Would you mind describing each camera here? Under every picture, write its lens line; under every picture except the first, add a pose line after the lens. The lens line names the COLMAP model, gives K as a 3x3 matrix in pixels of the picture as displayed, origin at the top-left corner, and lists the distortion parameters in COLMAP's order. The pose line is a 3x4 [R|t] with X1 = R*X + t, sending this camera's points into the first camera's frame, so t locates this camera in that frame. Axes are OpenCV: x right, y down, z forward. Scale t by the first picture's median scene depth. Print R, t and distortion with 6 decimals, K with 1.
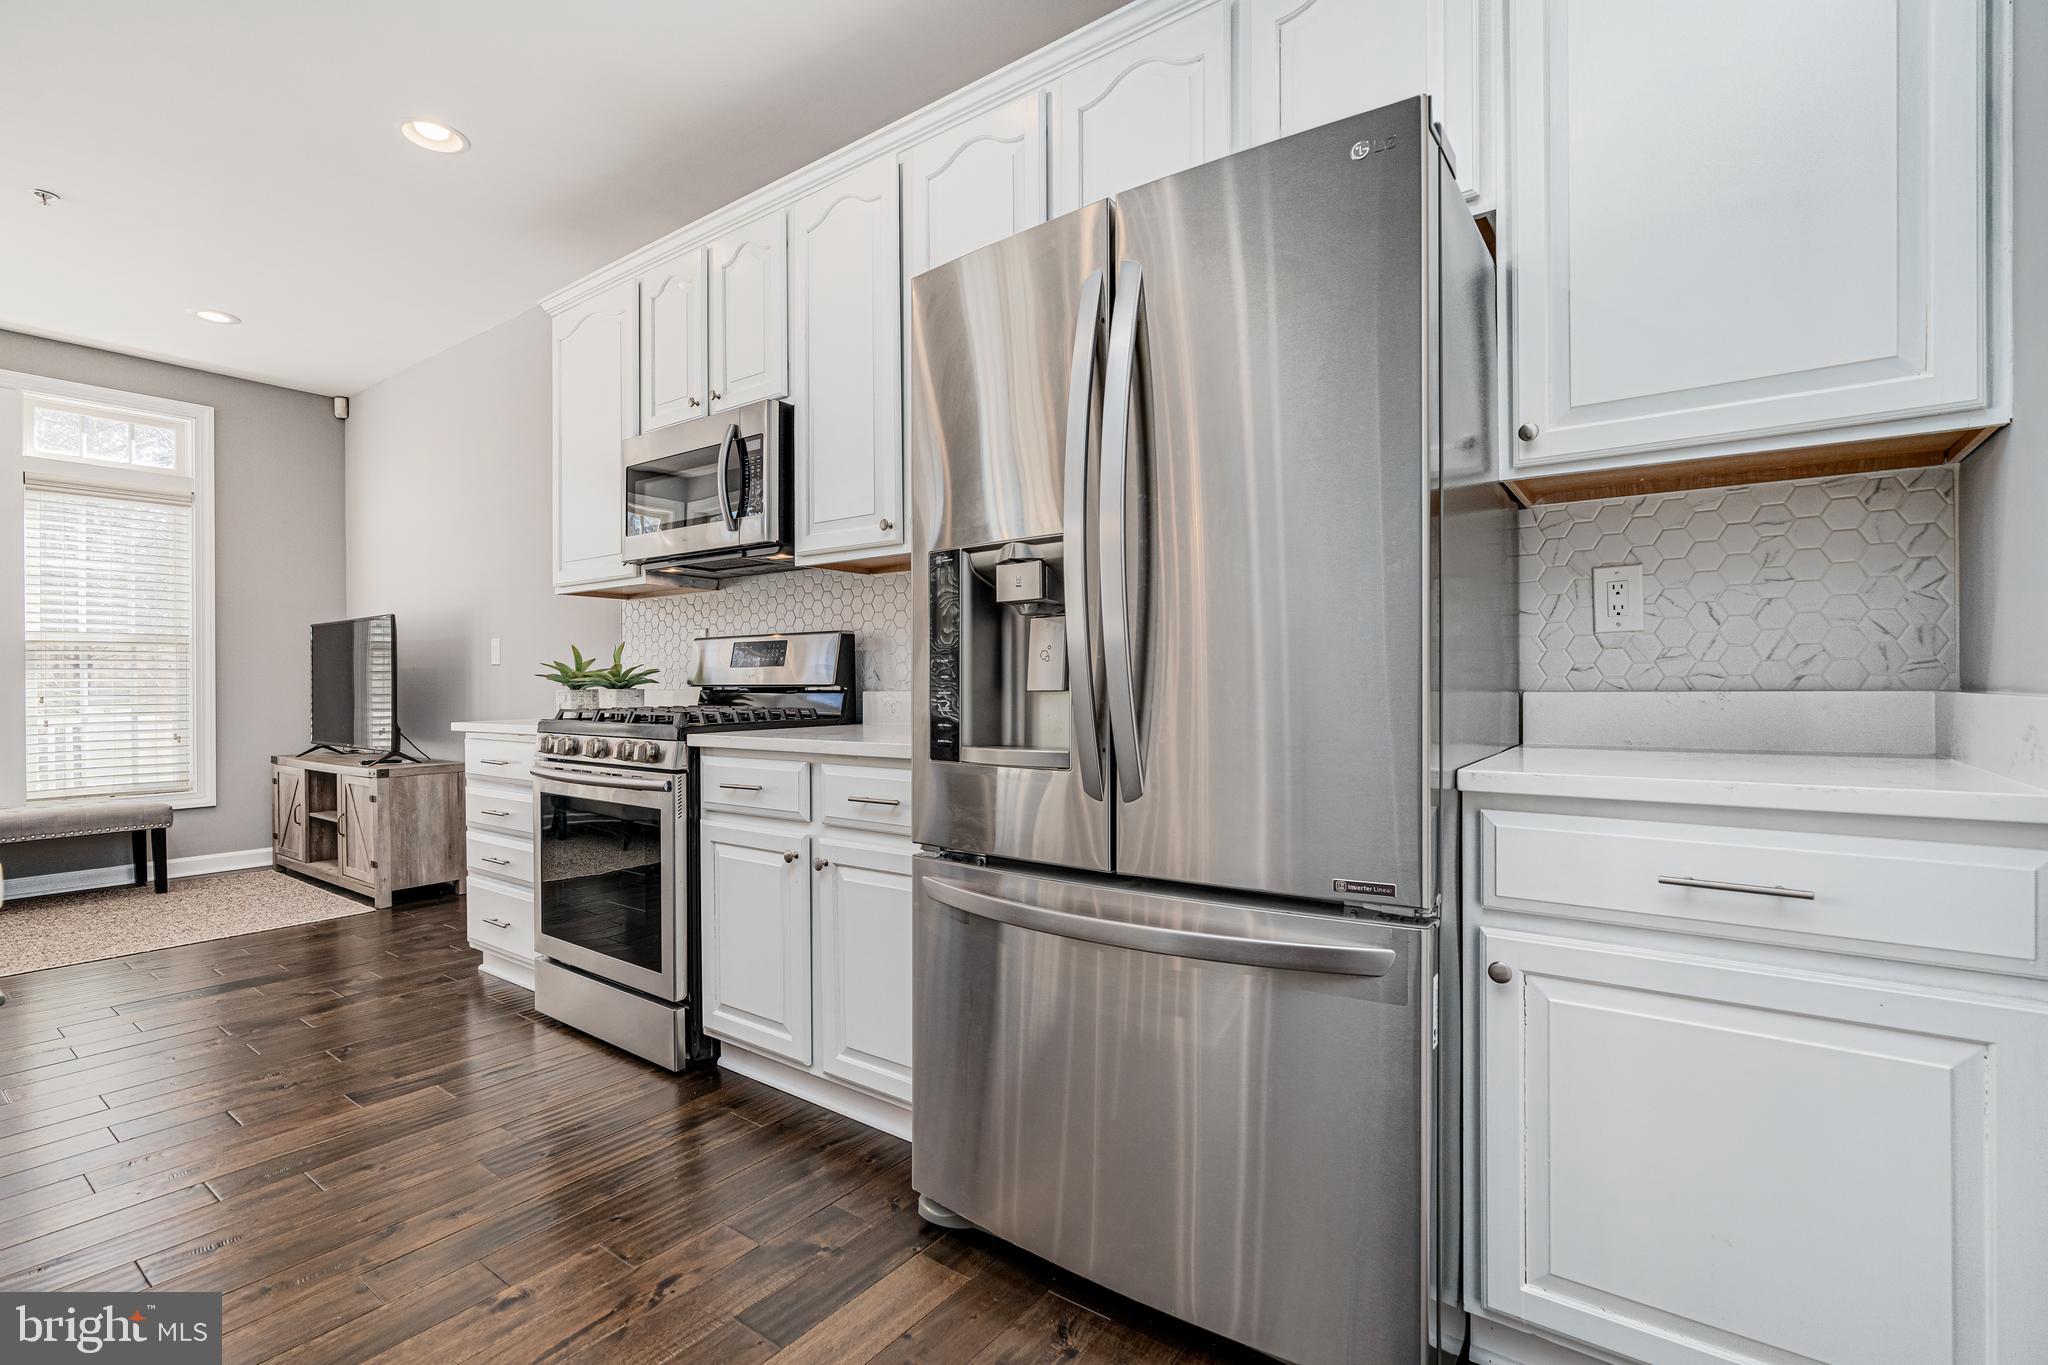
lens RADIAL K [[928.6, 0, 1001.3], [0, 928.6, 684.6], [0, 0, 1]] dist [-0.006590, 0.000295]
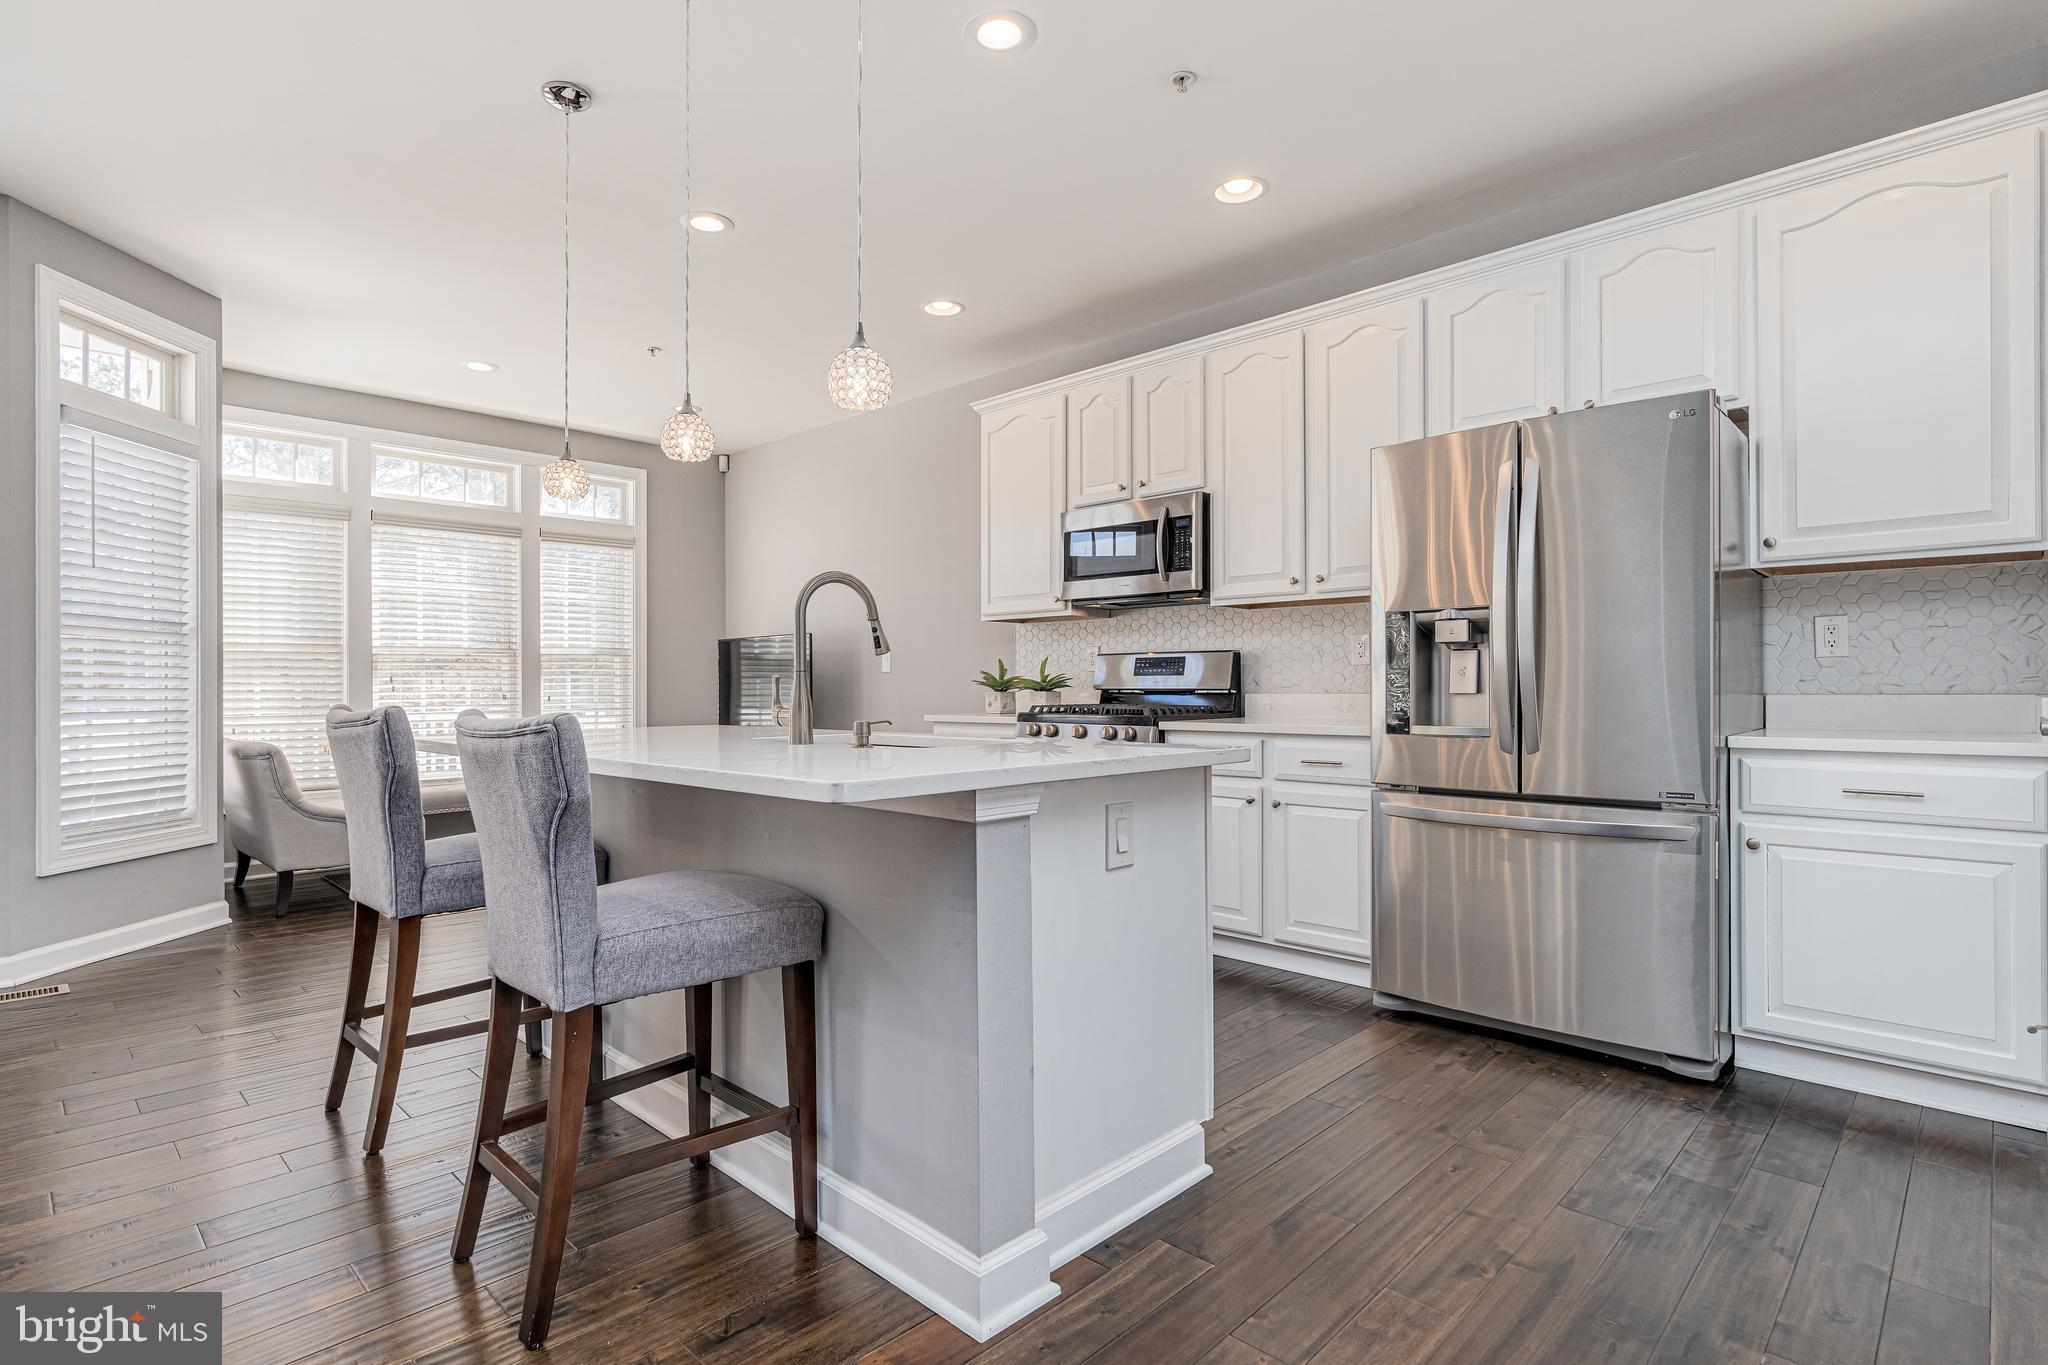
lens RADIAL K [[1027.2, 0, 989.6], [0, 1027.2, 682.4], [0, 0, 1]] dist [-0.003380, -0.000214]
pose [[0.990737, 0.001522, -0.135789, -0.504534], [-0.002237, 0.999984, -0.005110, -0.001550], [0.135779, 0.005367, 0.990725, -0.898541]]
